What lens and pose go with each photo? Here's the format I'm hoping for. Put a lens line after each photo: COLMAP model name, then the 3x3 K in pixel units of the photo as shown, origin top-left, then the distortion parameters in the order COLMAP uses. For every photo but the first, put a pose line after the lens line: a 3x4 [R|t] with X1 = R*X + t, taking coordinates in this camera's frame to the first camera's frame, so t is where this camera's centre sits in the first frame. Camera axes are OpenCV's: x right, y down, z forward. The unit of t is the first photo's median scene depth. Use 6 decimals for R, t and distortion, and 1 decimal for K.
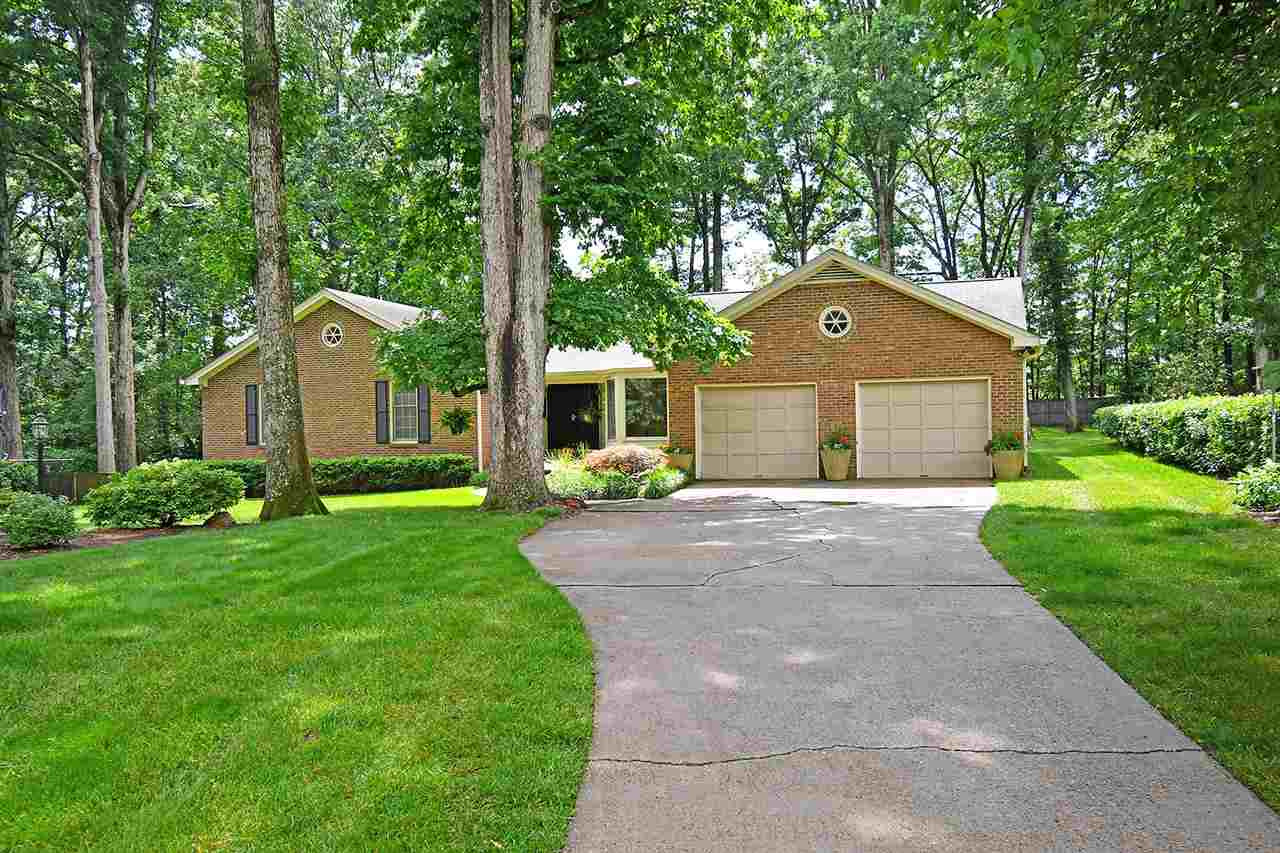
lens RADIAL K [[830.0, 0, 640.0], [0, 830.0, 426.5], [0, 0, 1]] dist [-0.000769, -0.000110]
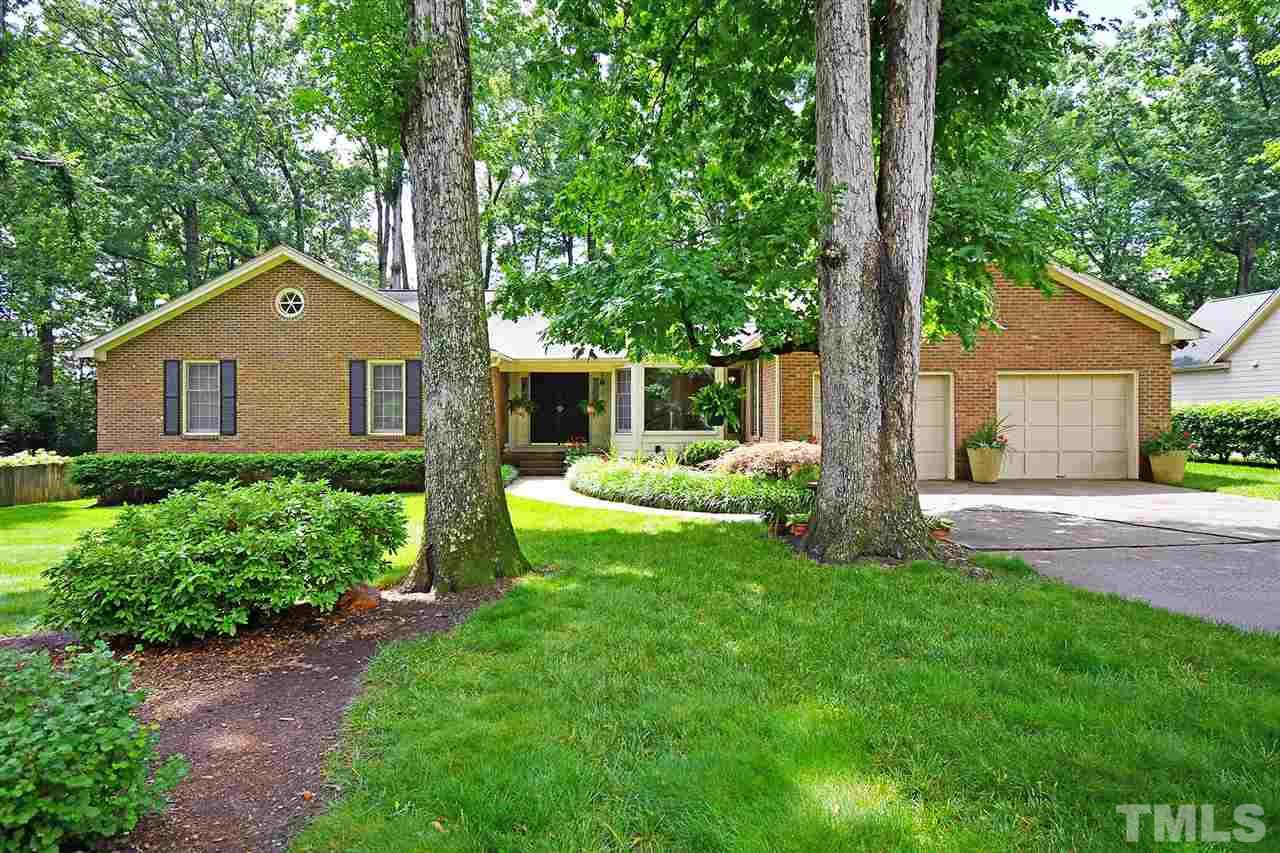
lens RADIAL K [[677.3, 0, 641.8], [0, 677.3, 420.3], [0, 0, 1]] dist [0.000270, 0.000116]
pose [[0.966773, 0.014989, 0.255195, -0.307137], [-0.014441, 0.999888, -0.004021, 0.006123], [-0.255227, 0.000202, 0.966881, 0.394455]]
